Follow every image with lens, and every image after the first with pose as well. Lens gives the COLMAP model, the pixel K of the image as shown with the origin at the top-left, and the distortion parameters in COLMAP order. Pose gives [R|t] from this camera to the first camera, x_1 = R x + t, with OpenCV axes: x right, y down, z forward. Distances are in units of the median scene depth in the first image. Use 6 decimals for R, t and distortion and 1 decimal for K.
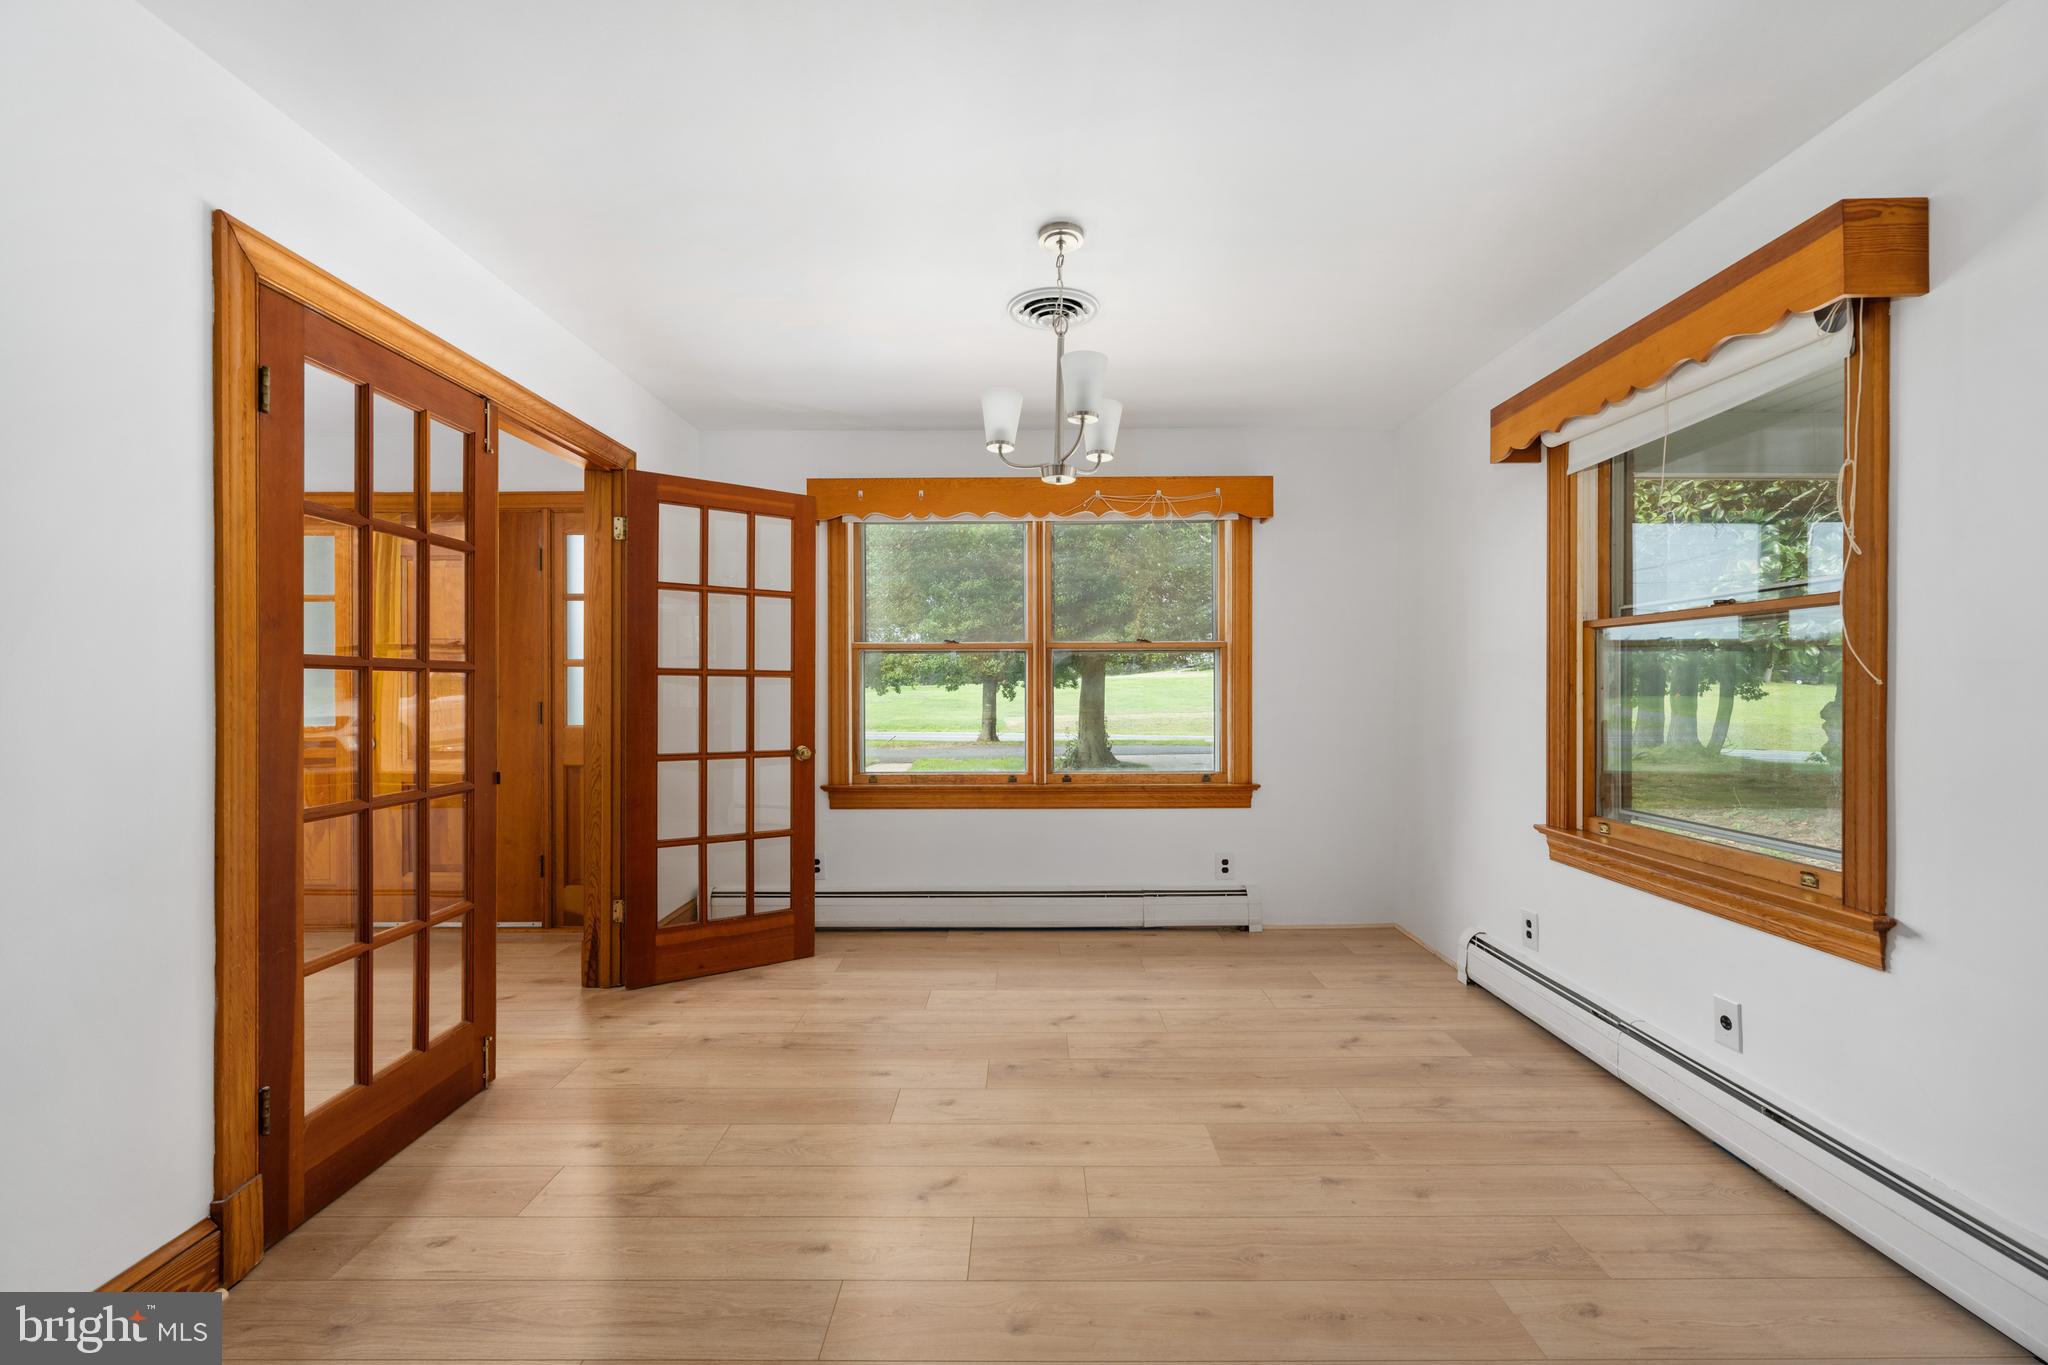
lens RADIAL K [[817.4, 0, 1020.1], [0, 817.4, 686.4], [0, 0, 1]] dist [-0.000460, 0.000076]
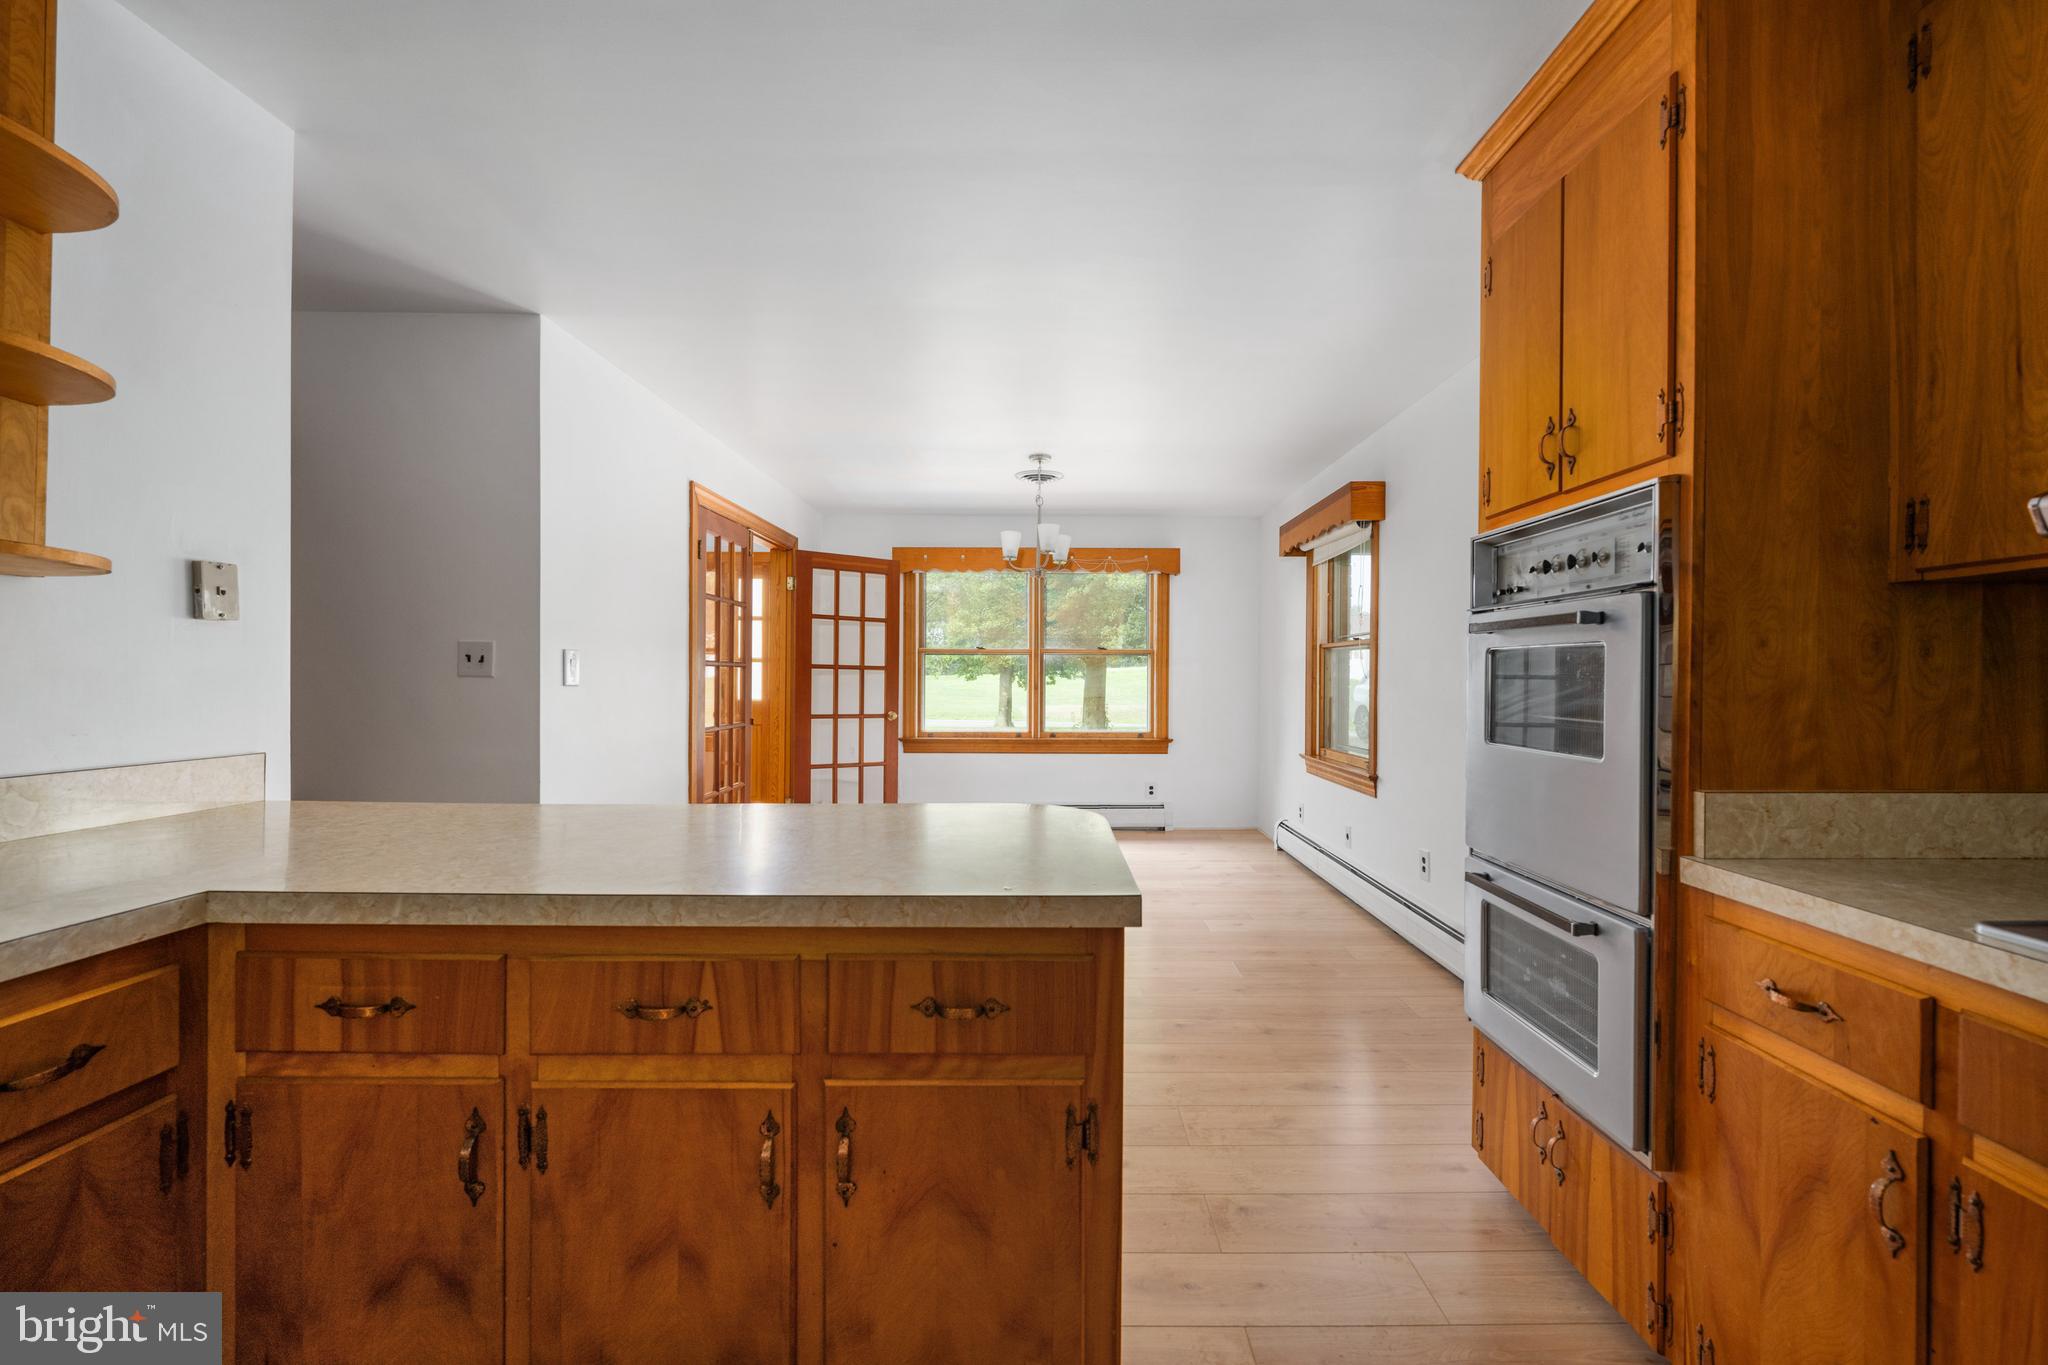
lens RADIAL K [[828.6, 0, 1047.5], [0, 828.6, 680.1], [0, 0, 1]] dist [0.000282, -0.000059]
pose [[0.999899, 0.007345, 0.012170, 0.030186], [-0.007386, 0.999967, 0.003331, 0.000768], [-0.012145, -0.003421, 0.999920, -0.695602]]
